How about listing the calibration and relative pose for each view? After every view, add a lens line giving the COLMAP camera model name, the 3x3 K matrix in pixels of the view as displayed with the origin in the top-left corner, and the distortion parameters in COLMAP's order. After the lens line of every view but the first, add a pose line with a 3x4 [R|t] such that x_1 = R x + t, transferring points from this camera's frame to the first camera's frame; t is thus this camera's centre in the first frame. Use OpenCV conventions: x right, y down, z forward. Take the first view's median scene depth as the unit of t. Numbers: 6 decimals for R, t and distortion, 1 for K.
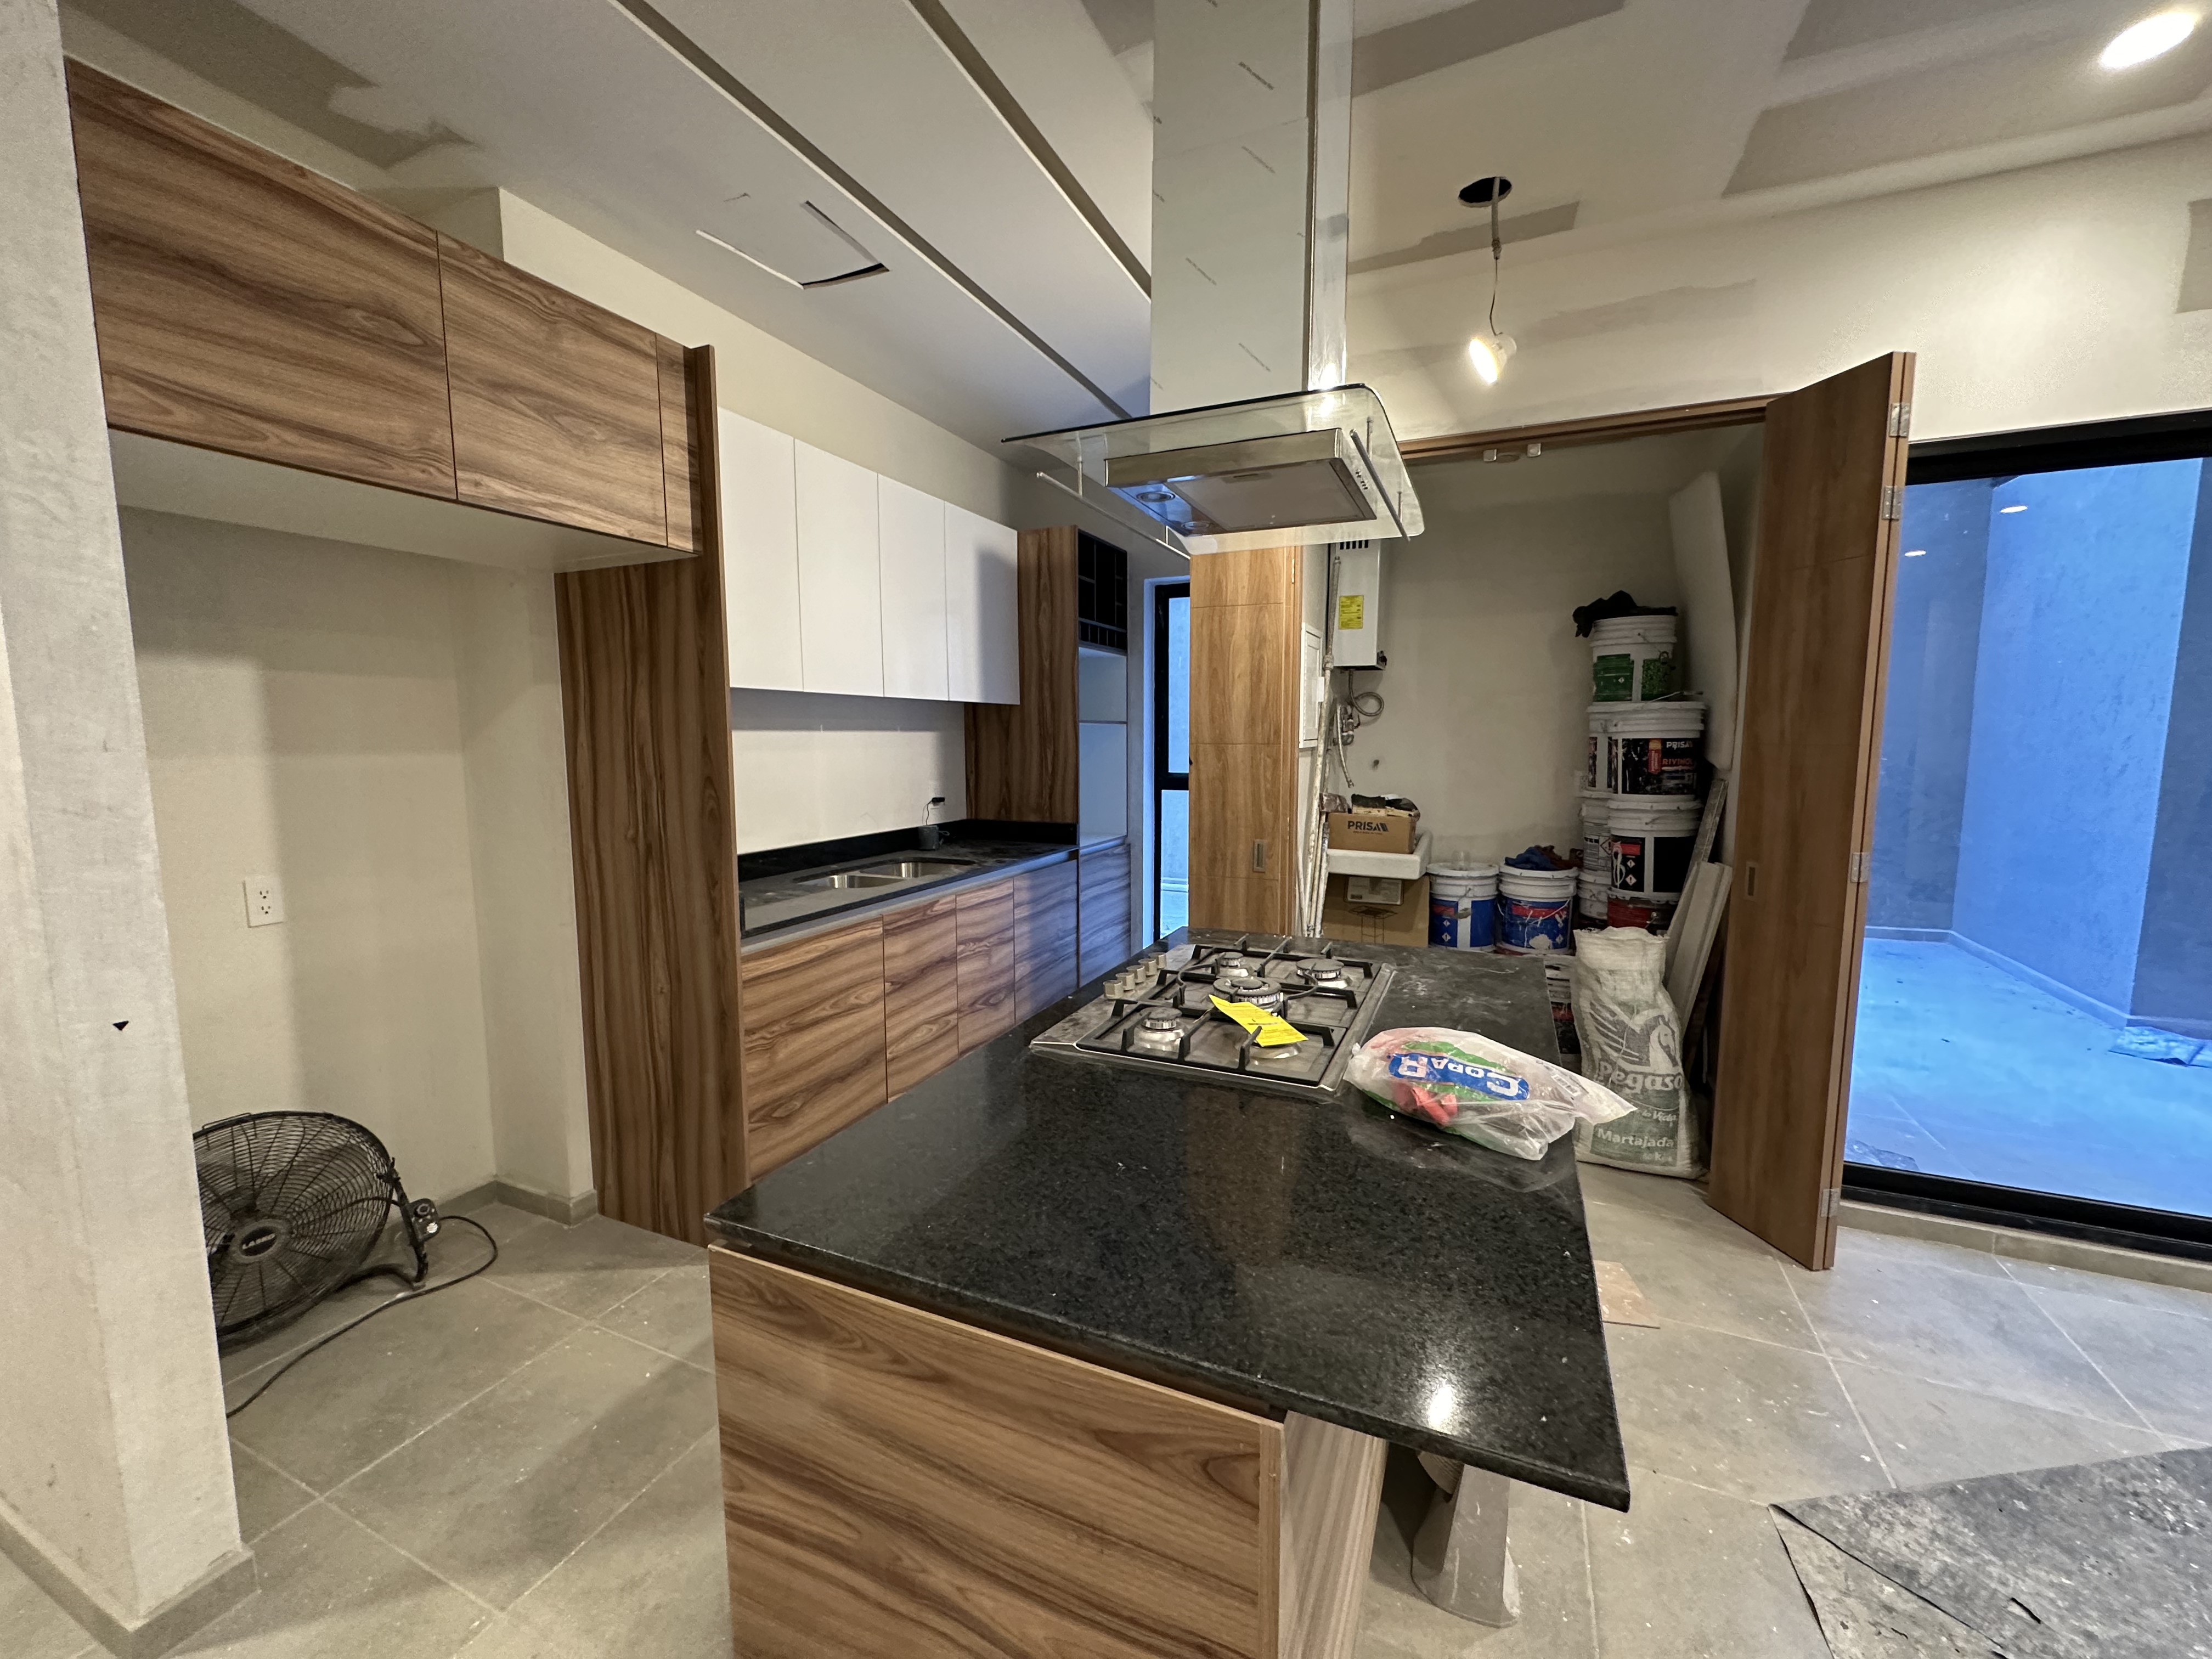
lens RADIAL K [[881.9, 0, 1107.9], [0, 881.9, 824.2], [0, 0, 1]] dist [0.002273, 0.000180]
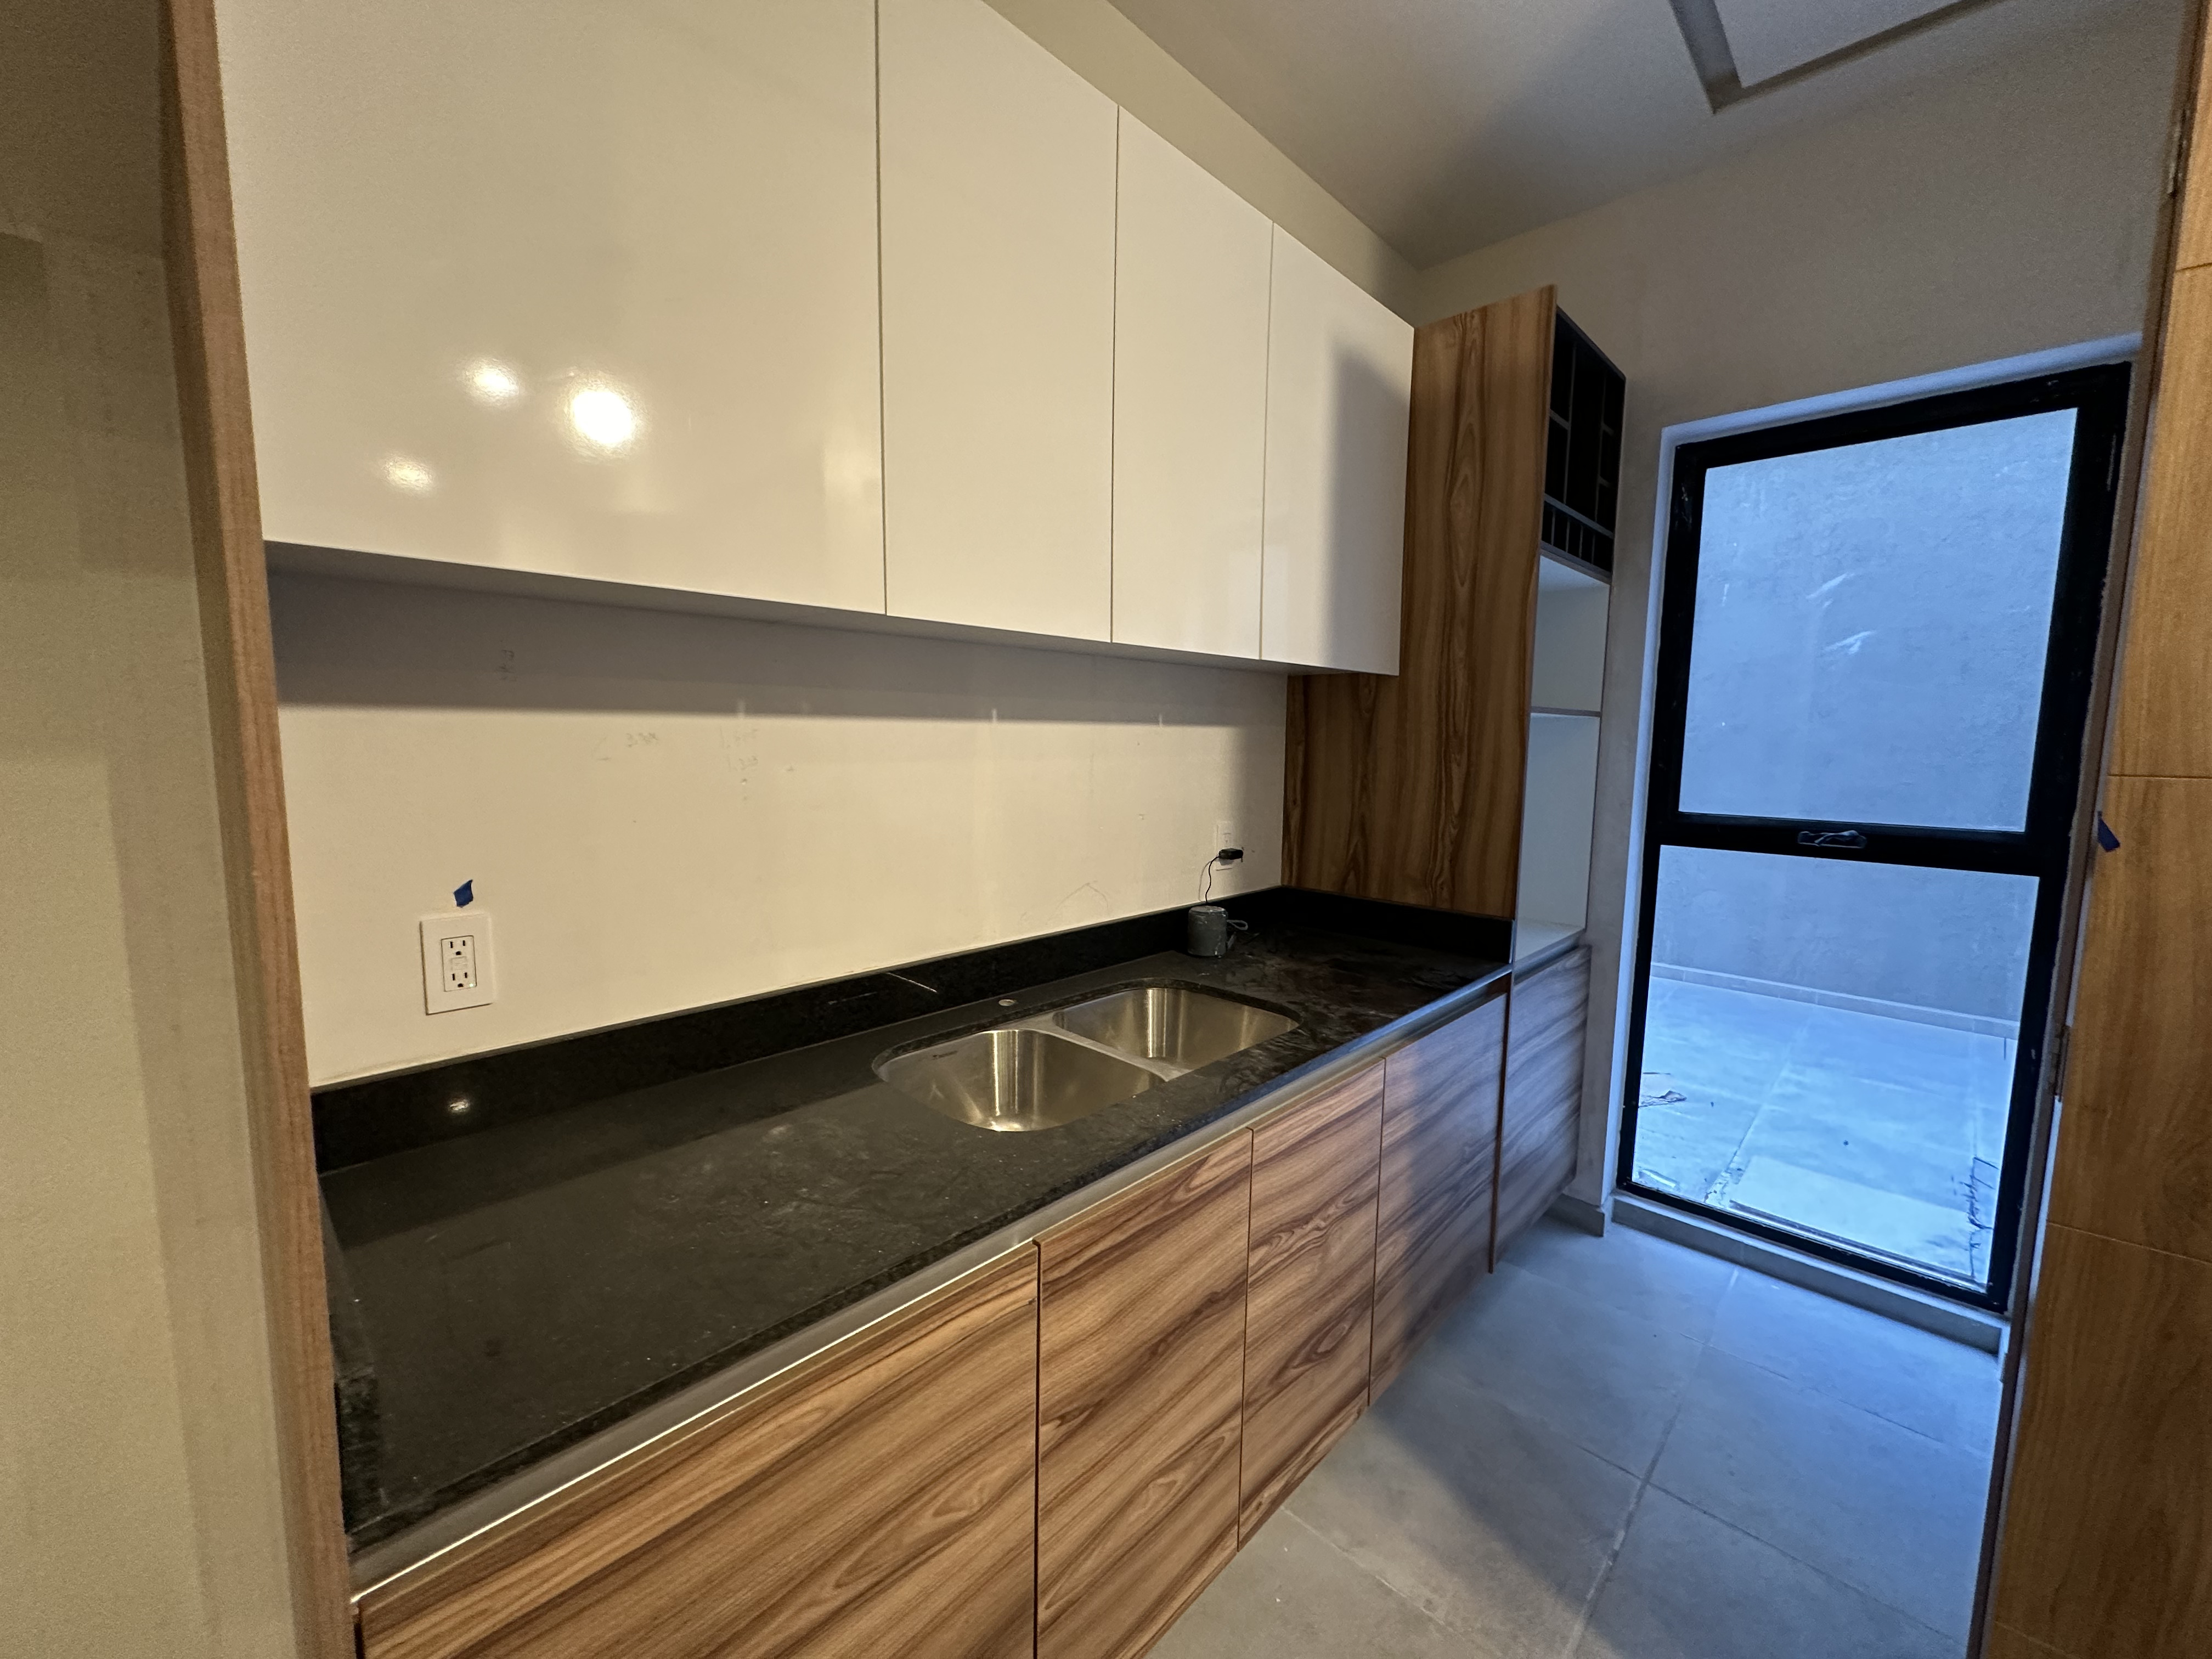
lens RADIAL K [[881.9, 0, 1109.0], [0, 881.9, 832.4], [0, 0, 1]] dist [0.002273, 0.000180]
pose [[0.941025, 0.052393, -0.334256, -0.095456], [-0.048568, 0.998624, 0.019797, -0.054000], [0.334833, -0.002396, 0.942274, 0.536405]]
